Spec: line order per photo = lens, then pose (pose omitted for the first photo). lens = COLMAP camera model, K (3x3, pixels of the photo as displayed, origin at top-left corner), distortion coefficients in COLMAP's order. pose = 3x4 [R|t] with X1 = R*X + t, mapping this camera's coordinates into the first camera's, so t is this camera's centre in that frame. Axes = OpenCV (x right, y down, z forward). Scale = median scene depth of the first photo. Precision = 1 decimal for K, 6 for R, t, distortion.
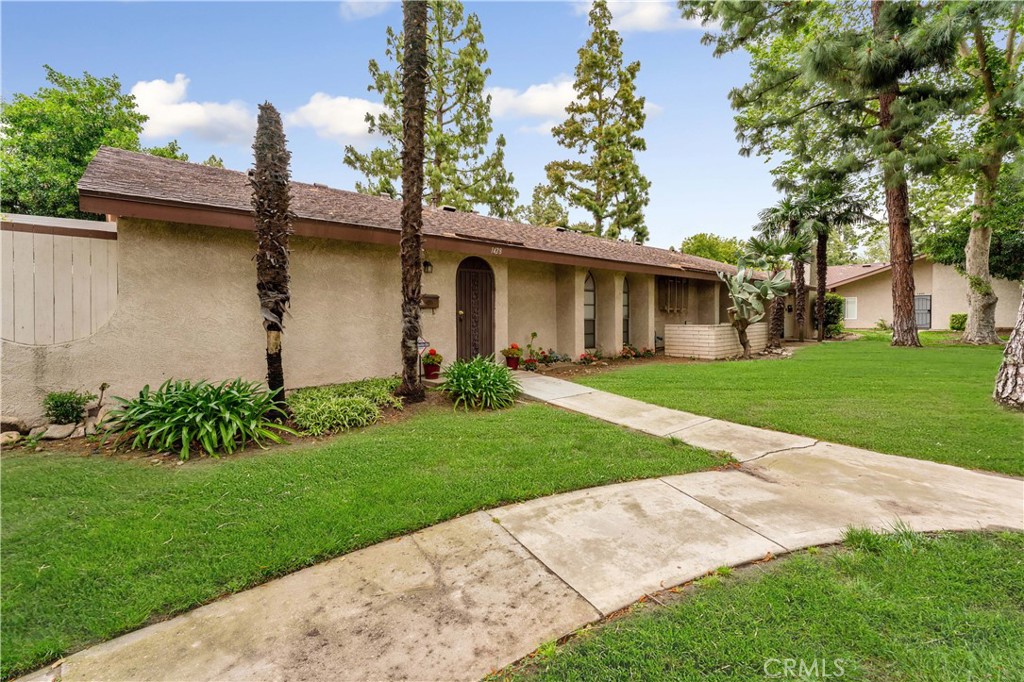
lens RADIAL K [[440.6, 0, 513.0], [0, 440.6, 324.8], [0, 0, 1]] dist [-0.002505, 0.000071]
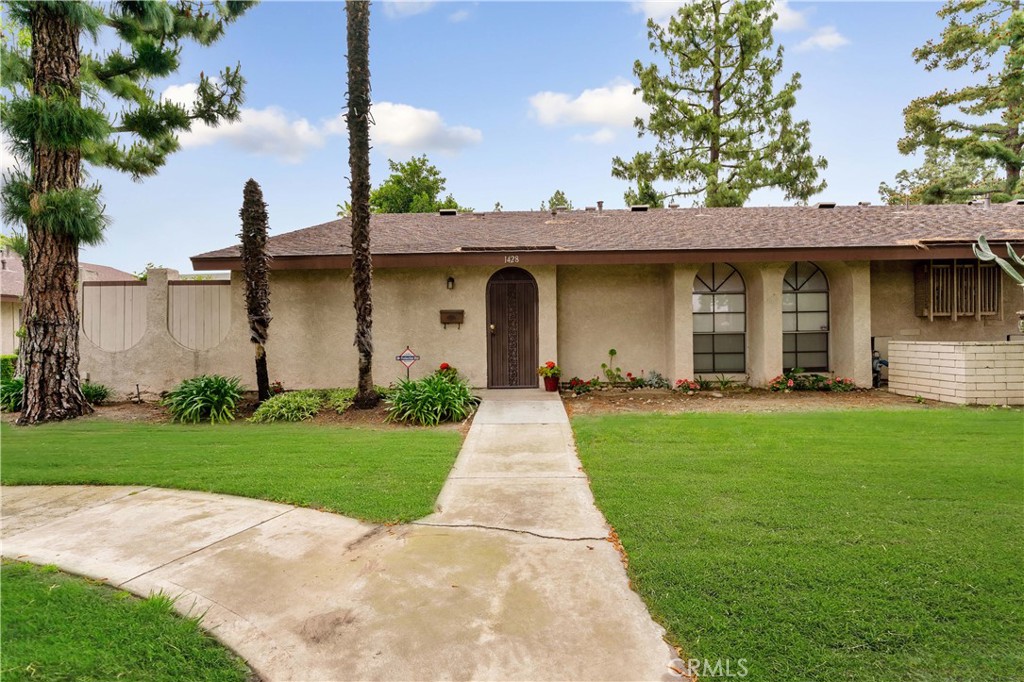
lens RADIAL K [[471.8, 0, 512.1], [0, 471.8, 336.8], [0, 0, 1]] dist [-0.003909, 0.000180]
pose [[0.738059, -0.000783, -0.674736, 0.559909], [-0.004150, 0.999975, -0.005701, -0.000587], [0.674723, 0.007008, 0.738037, 0.245510]]
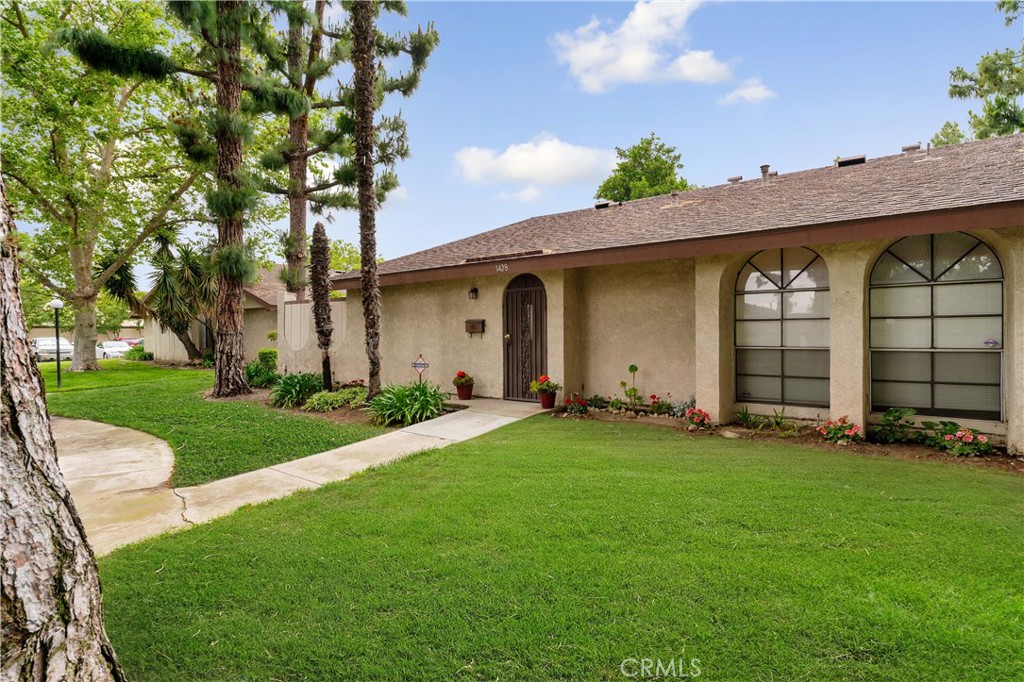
lens RADIAL K [[522.4, 0, 513.1], [0, 522.4, 336.4], [0, 0, 1]] dist [-0.001986, -0.001334]
pose [[0.188267, 0.011618, -0.982049, 0.896073], [-0.012769, 0.999874, 0.009381, -0.035788], [0.982035, 0.010774, 0.188392, 0.736402]]
